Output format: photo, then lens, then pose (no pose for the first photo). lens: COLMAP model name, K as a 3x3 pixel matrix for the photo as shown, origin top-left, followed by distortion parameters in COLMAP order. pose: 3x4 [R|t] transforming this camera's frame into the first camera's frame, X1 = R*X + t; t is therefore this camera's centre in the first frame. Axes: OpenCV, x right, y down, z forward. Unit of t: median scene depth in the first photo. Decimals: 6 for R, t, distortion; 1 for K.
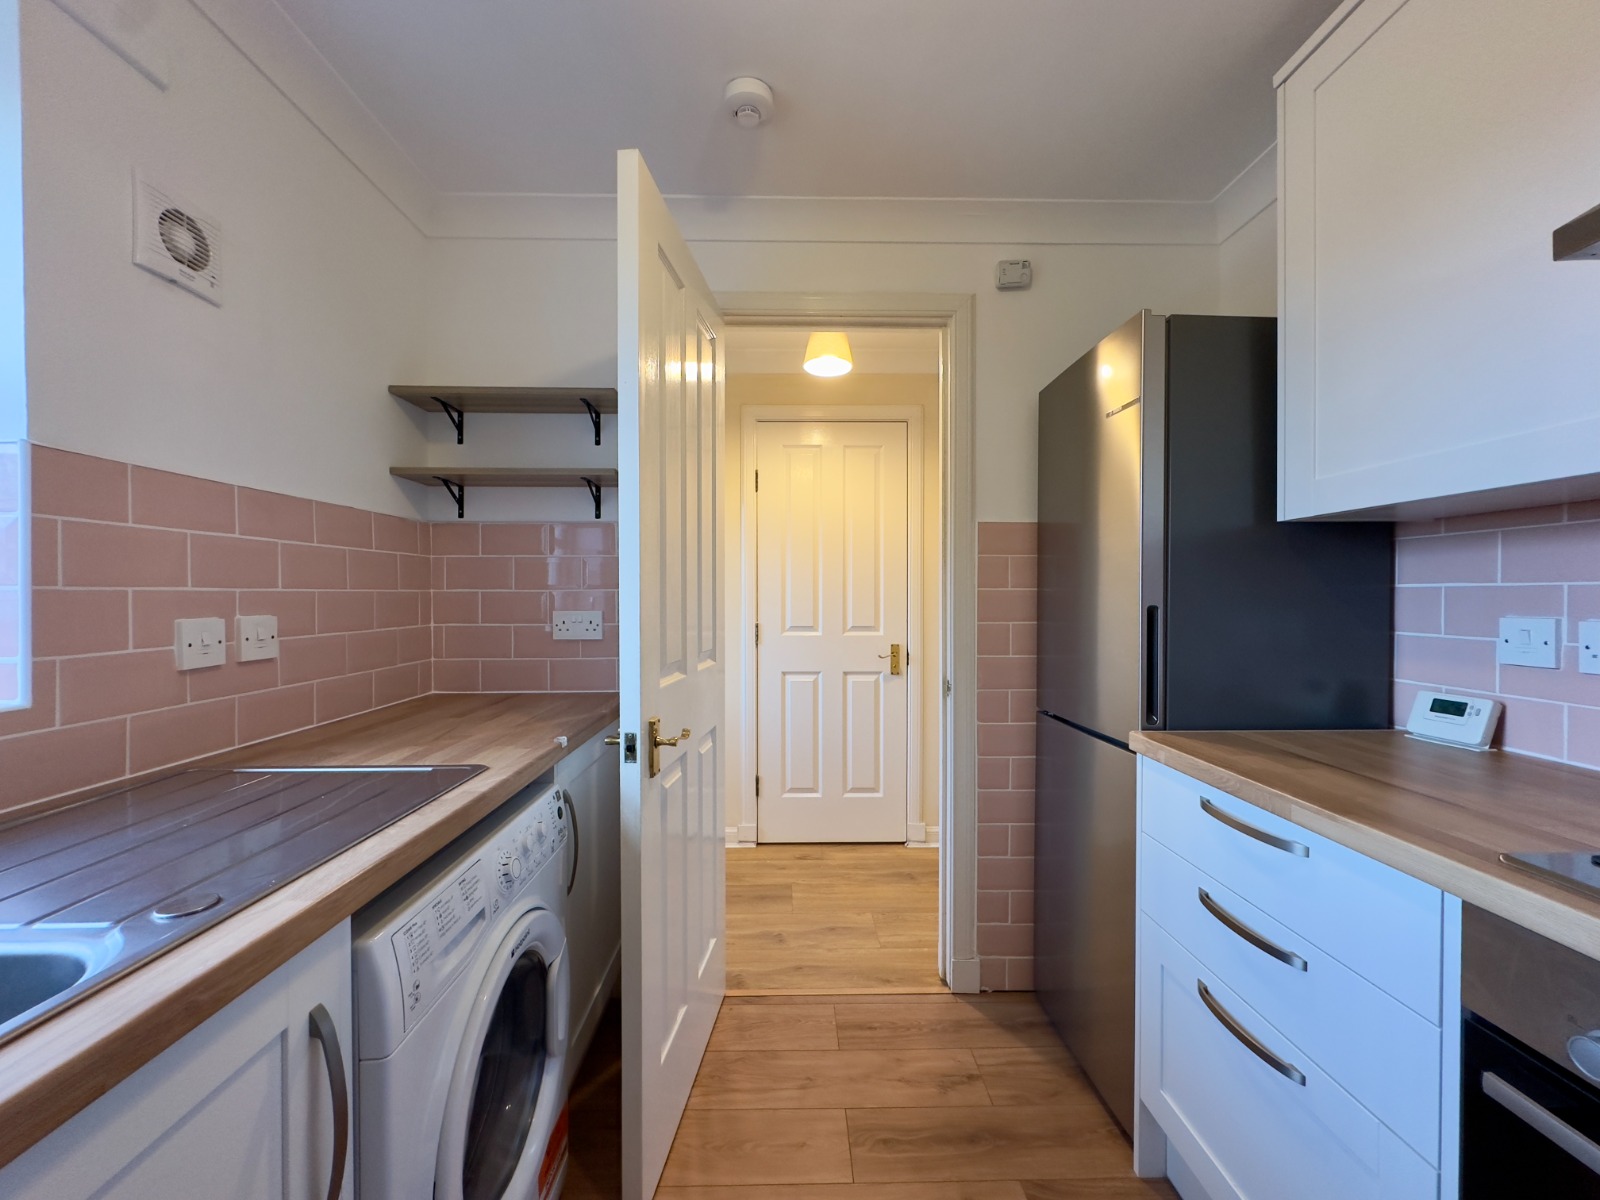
lens RADIAL K [[636.3, 0, 799.8], [0, 636.3, 601.5], [0, 0, 1]] dist [0.000495, -0.000857]
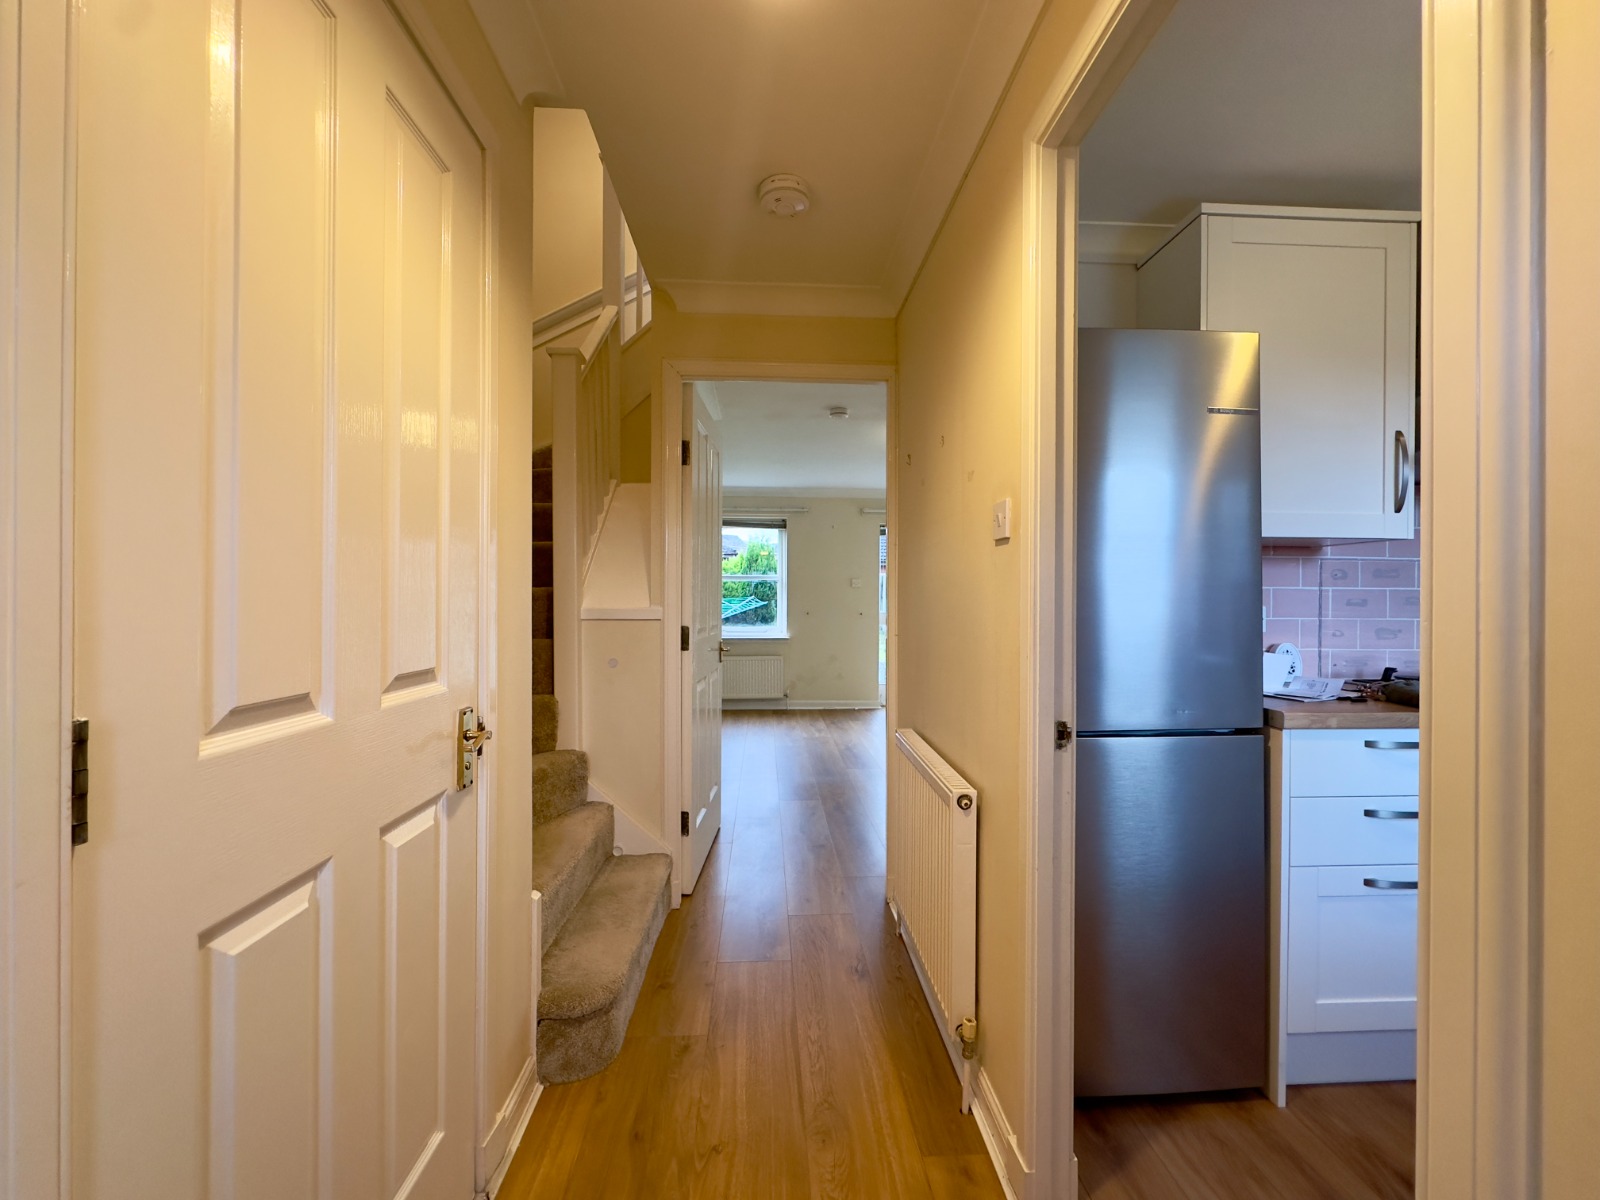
lens RADIAL K [[636.3, 0, 795.1], [0, 636.3, 603.8], [0, 0, 1]] dist [0.000495, -0.000857]
pose [[-0.026945, -0.001221, 0.999636, -0.533540], [0.007101, 0.999974, 0.001413, 0.007342], [-0.999612, 0.007137, -0.026936, 1.783284]]
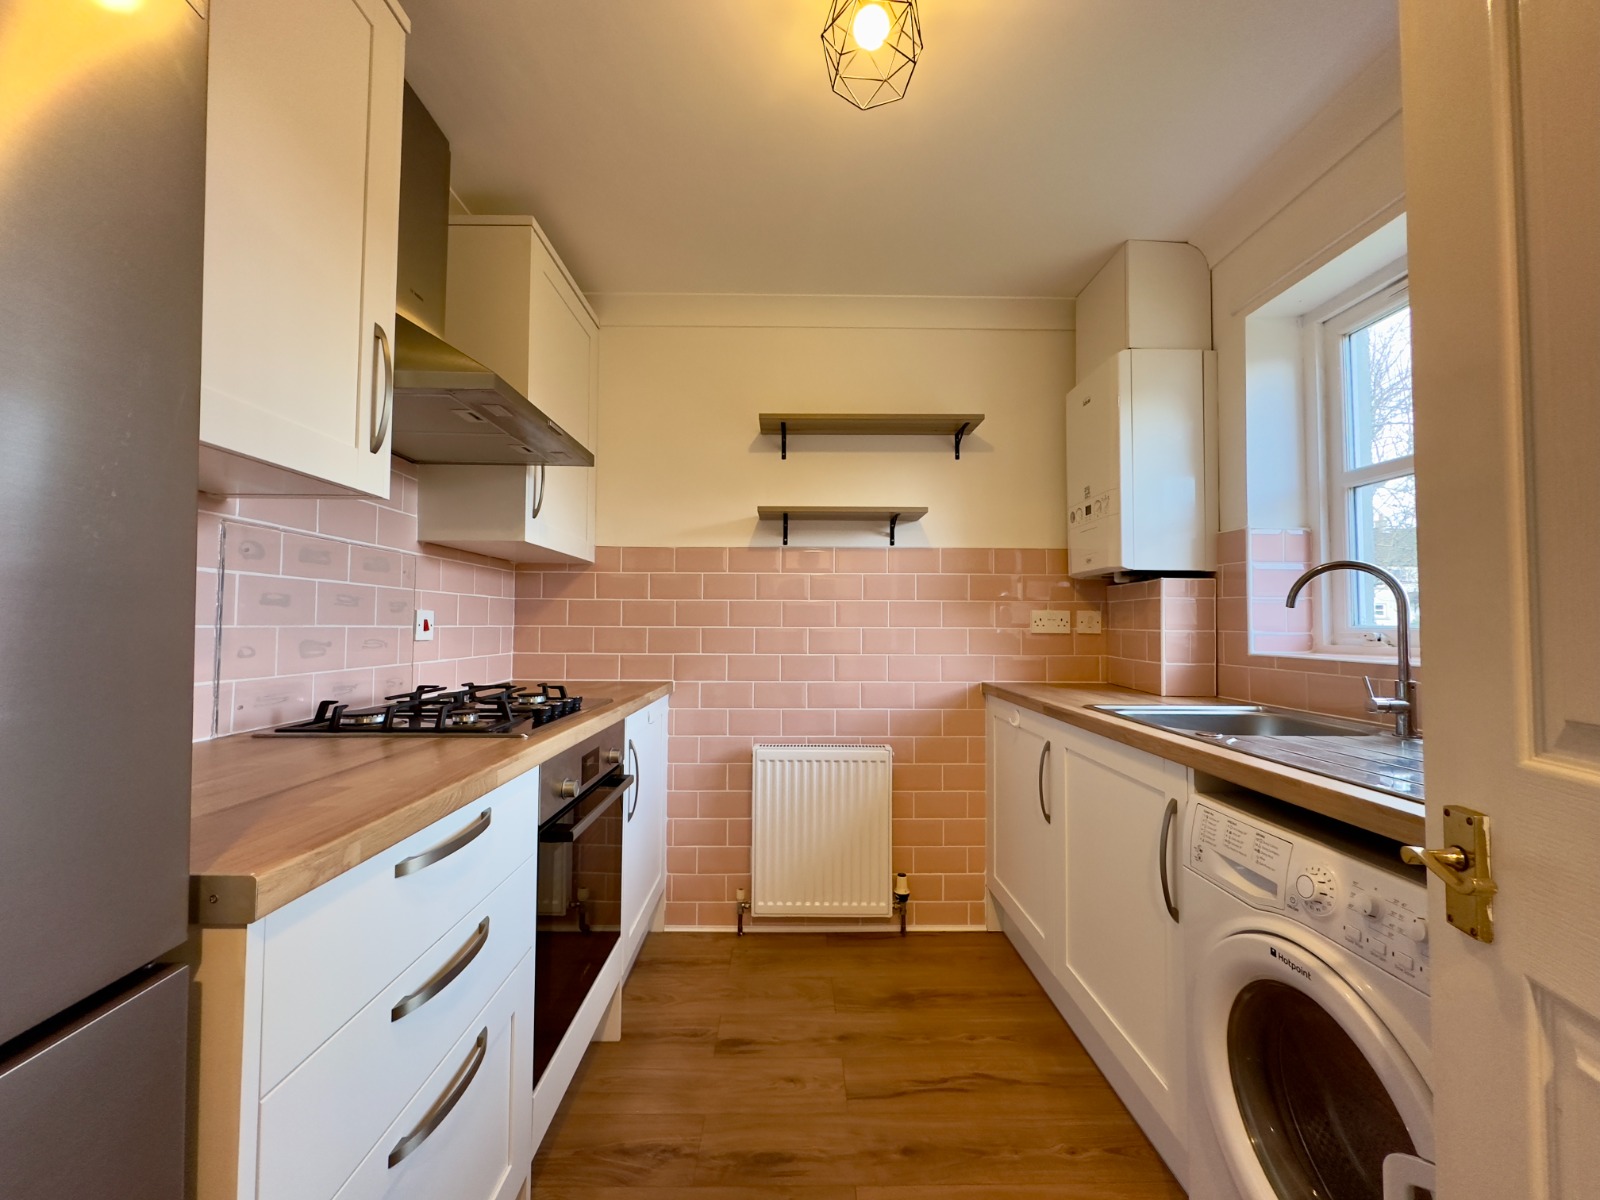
lens RADIAL K [[636.3, 0, 799.4], [0, 636.3, 602.0], [0, 0, 1]] dist [0.000495, -0.000857]
pose [[-0.999963, -0.004265, 0.007464, 0.168676], [-0.004456, 0.999658, -0.025757, 0.040083], [-0.007351, -0.025790, -0.999640, 1.330769]]
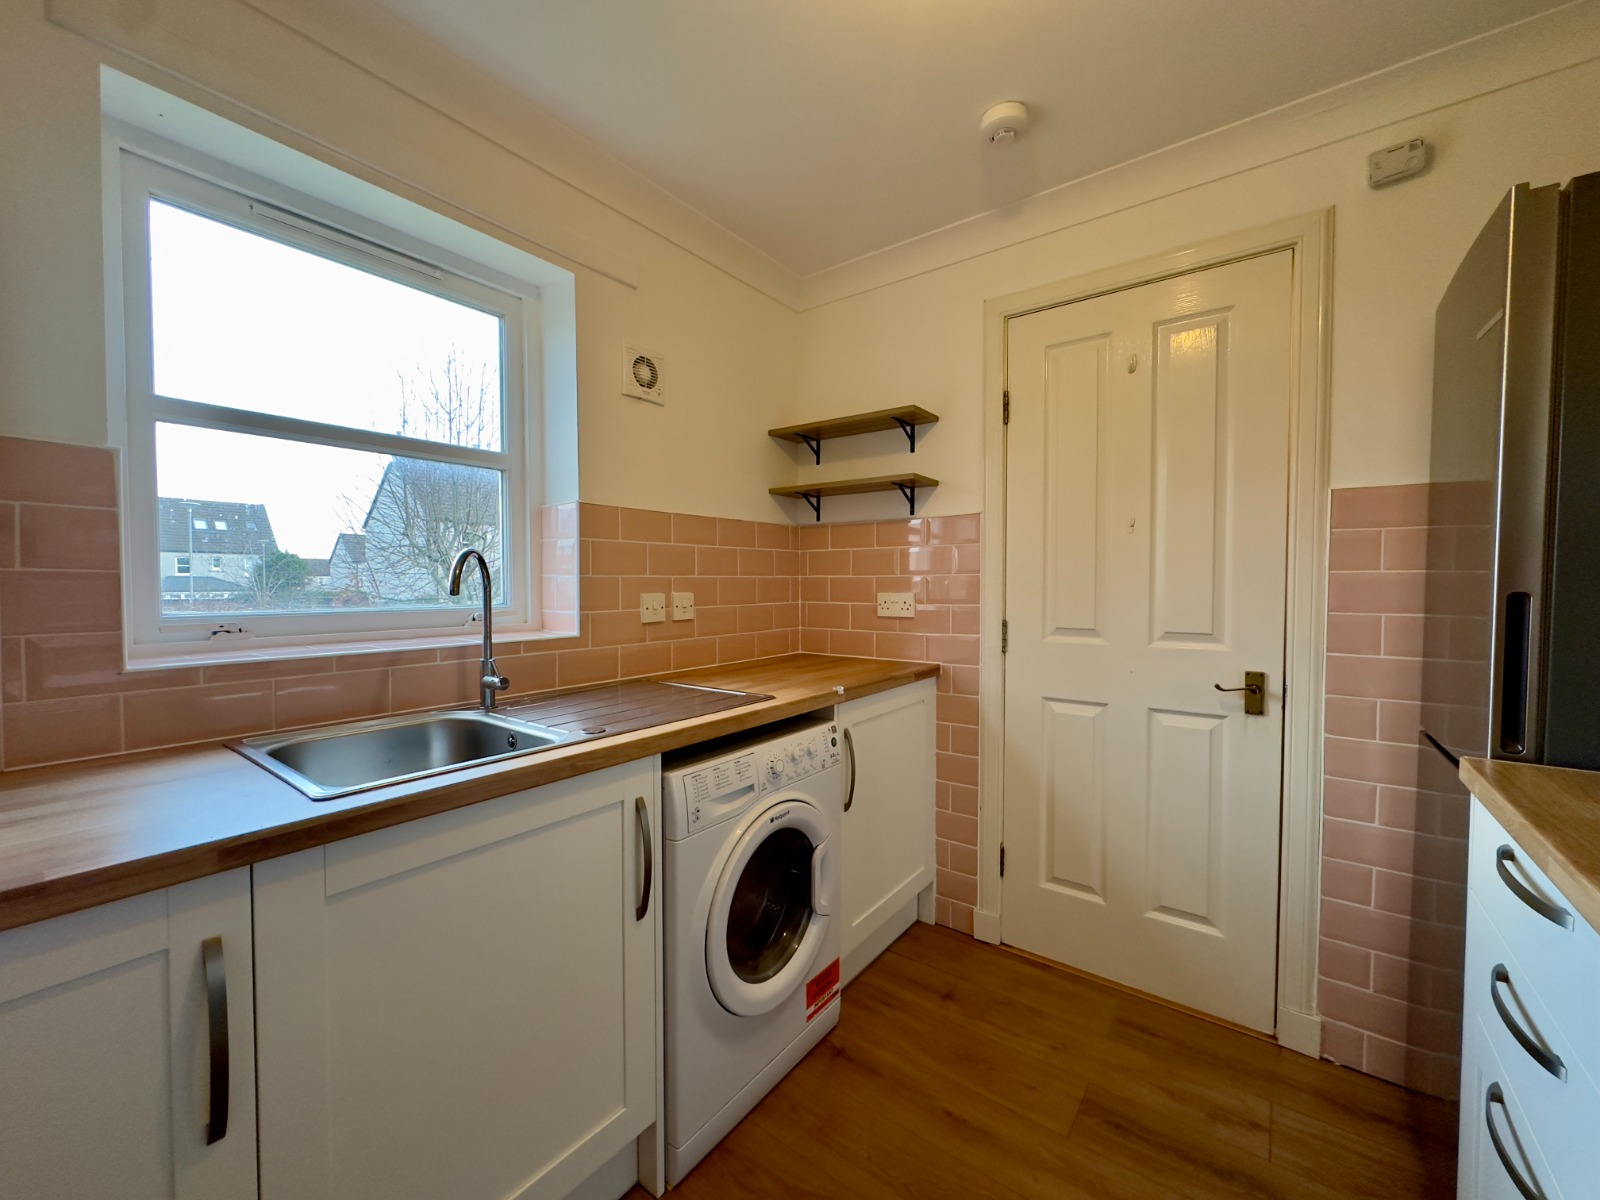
lens RADIAL K [[636.3, 0, 801.3], [0, 636.3, 600.9], [0, 0, 1]] dist [0.000495, -0.000857]
pose [[0.787911, 0.018681, -0.615505, 0.343253], [-0.005805, 0.999721, 0.022912, 0.004423], [0.615761, -0.014479, 0.787800, -0.080912]]
